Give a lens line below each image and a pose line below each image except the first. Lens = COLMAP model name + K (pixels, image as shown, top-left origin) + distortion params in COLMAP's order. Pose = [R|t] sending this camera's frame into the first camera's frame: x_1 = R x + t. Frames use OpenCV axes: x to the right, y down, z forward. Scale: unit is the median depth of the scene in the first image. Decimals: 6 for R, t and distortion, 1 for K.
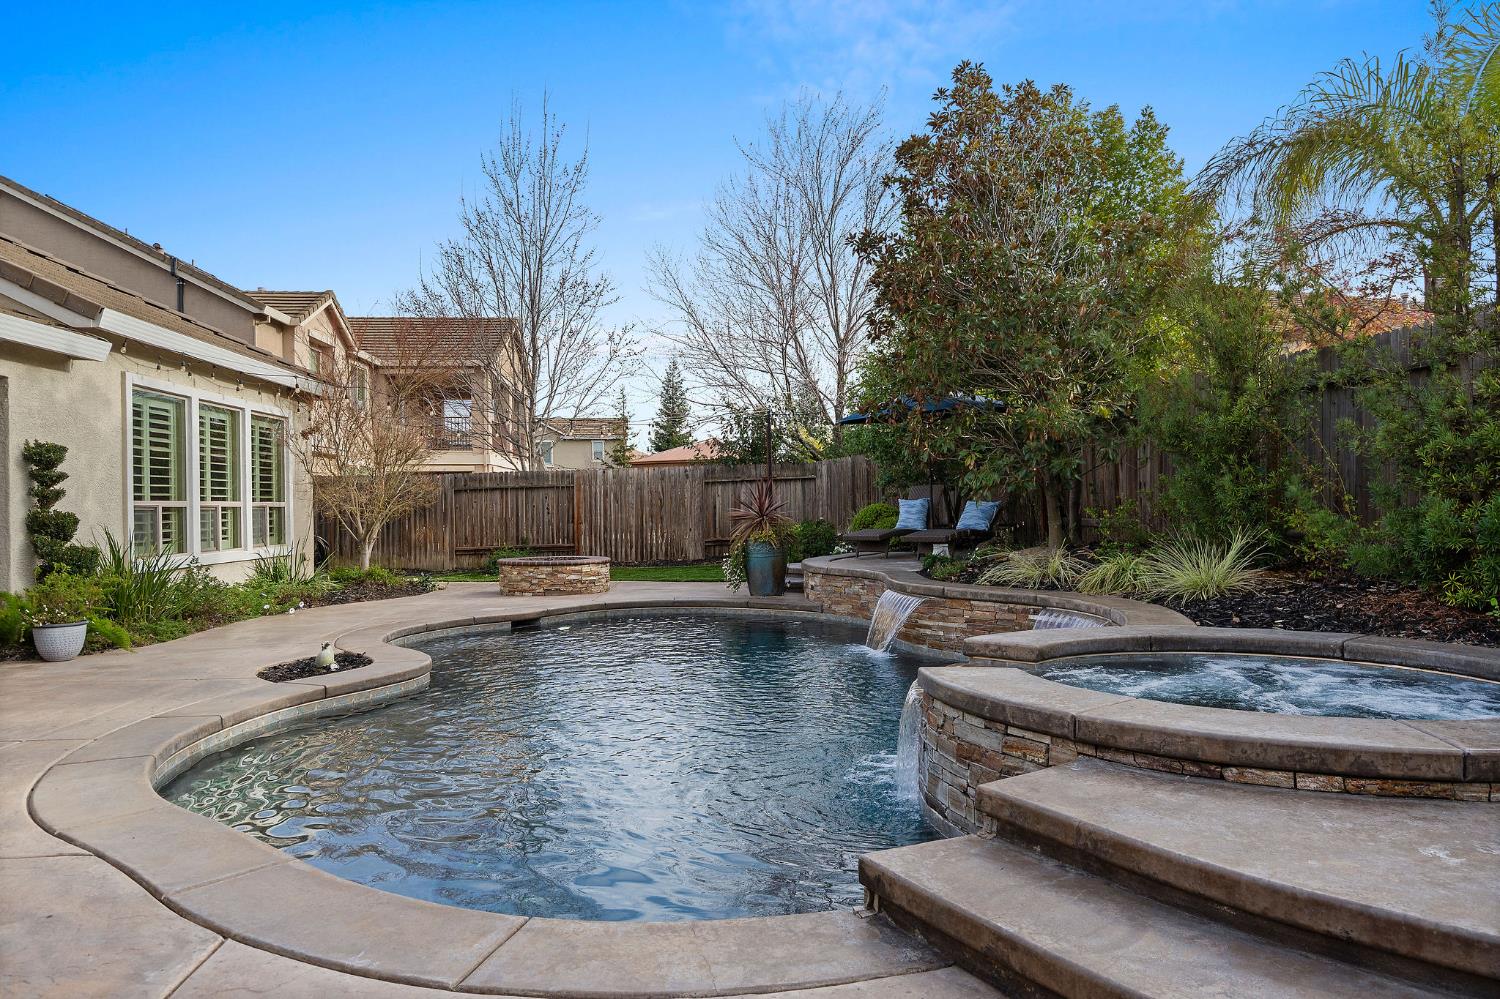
lens RADIAL K [[1010.1, 0, 754.9], [0, 1010.1, 510.2], [0, 0, 1]] dist [0.010781, 0.002981]
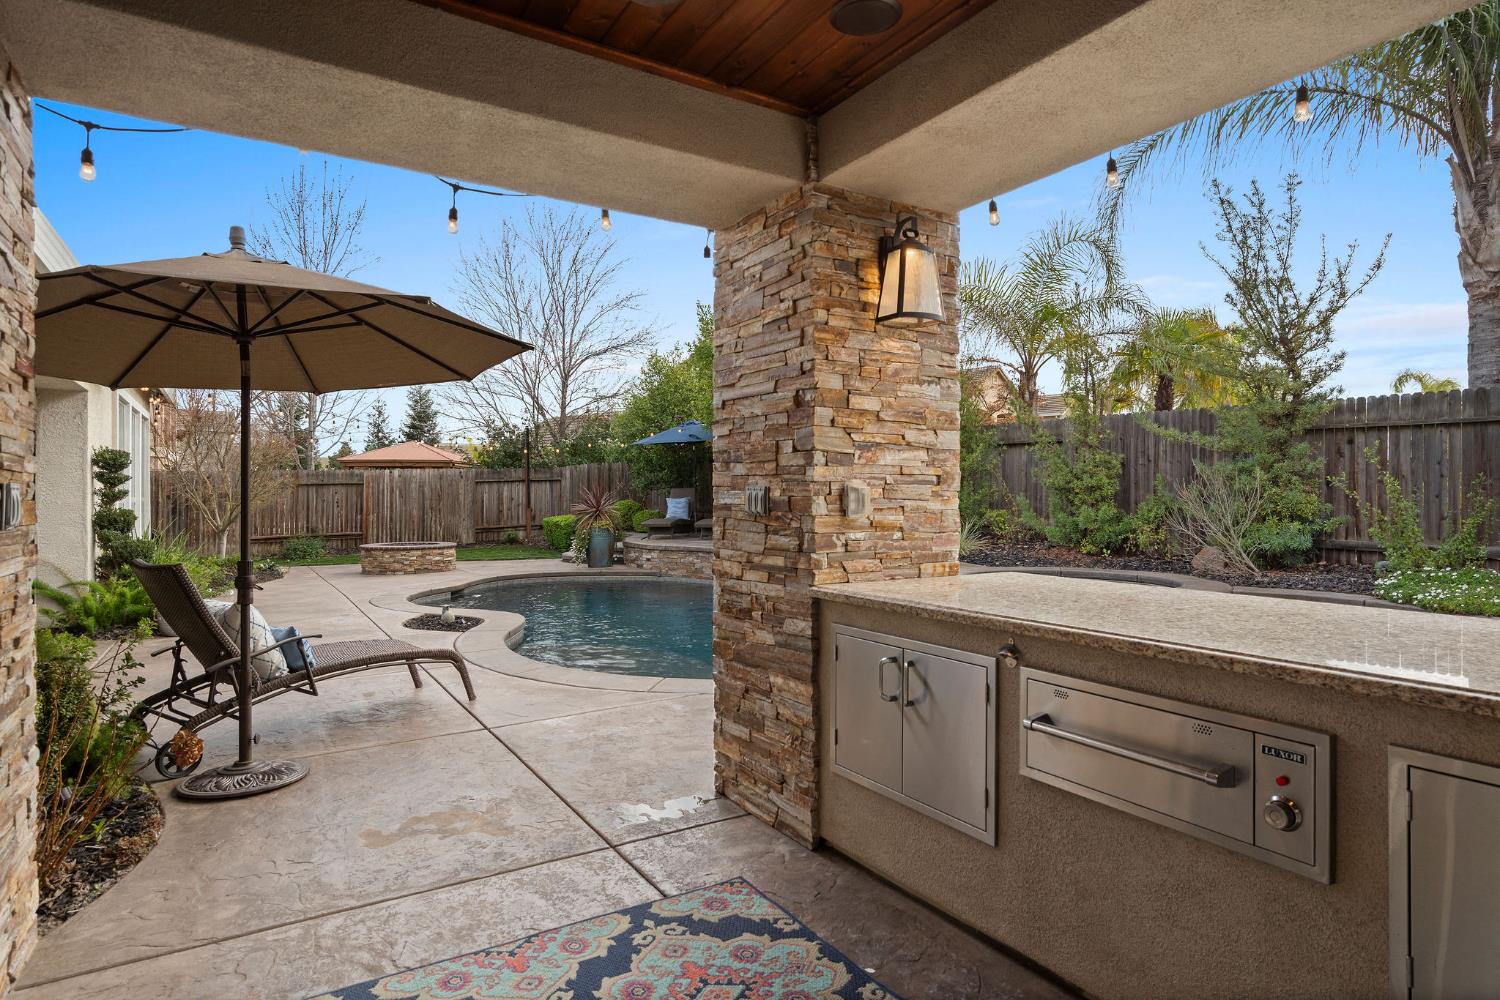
lens RADIAL K [[837.1, 0, 756.4], [0, 837.1, 492.5], [0, 0, 1]] dist [0.004440, 0.005238]
pose [[0.875551, 0.009141, 0.483039, -0.352889], [-0.004709, 0.999935, -0.010387, -0.007453], [-0.483103, 0.006820, 0.875537, -0.115618]]
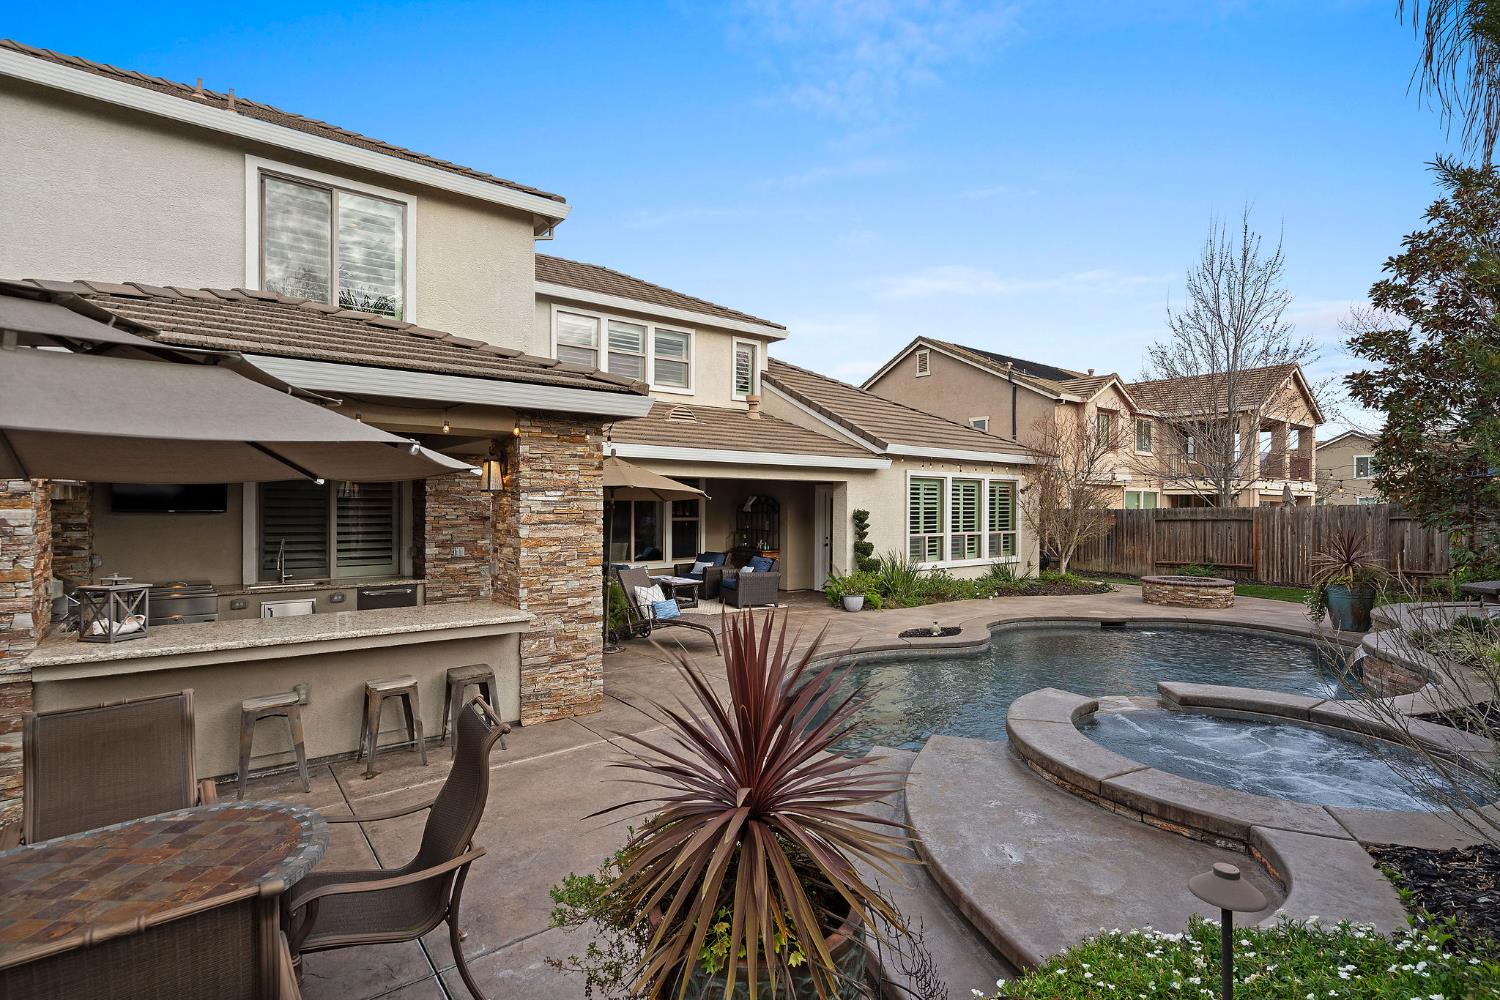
lens RADIAL K [[738.5, 0, 751.2], [0, 738.5, 510.4], [0, 0, 1]] dist [0.006208, 0.000083]
pose [[0.570811, 0.019257, -0.820856, 0.315242], [-0.012388, 0.999813, 0.014841, -0.058630], [0.820988, 0.001698, 0.570943, -0.065847]]
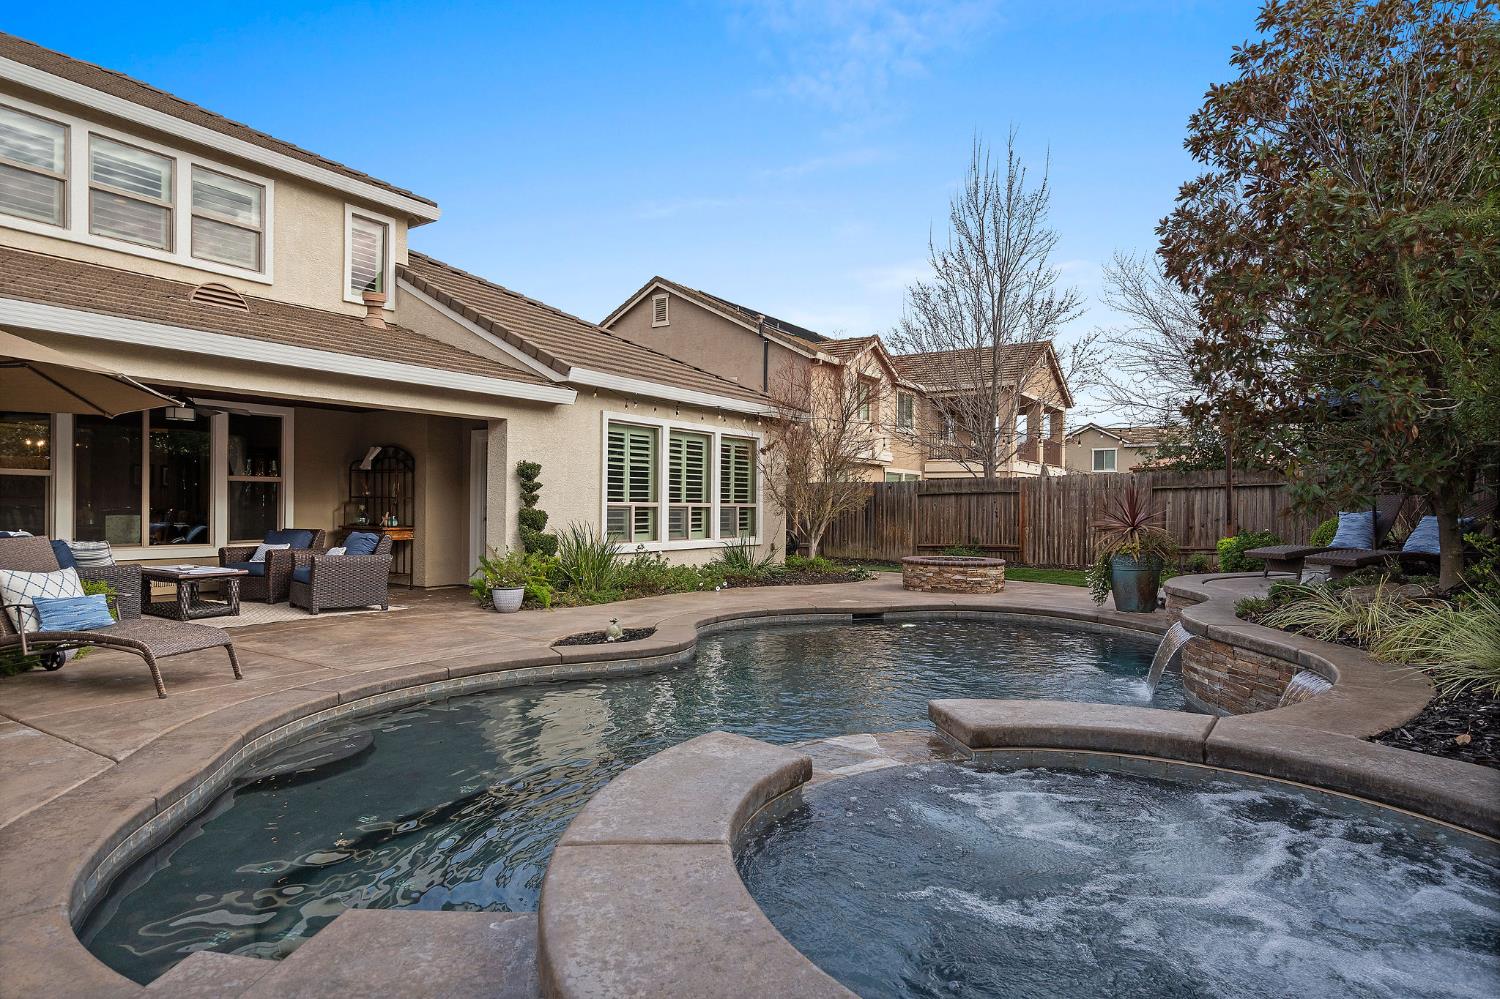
lens RADIAL K [[837.1, 0, 752.7], [0, 837.1, 511.6], [0, 0, 1]] dist [0.004440, 0.005238]
pose [[0.792801, 0.021069, -0.609117, 0.199123], [-0.018627, 0.999773, 0.010337, -0.009673], [0.609196, 0.003150, 0.793013, 0.161397]]
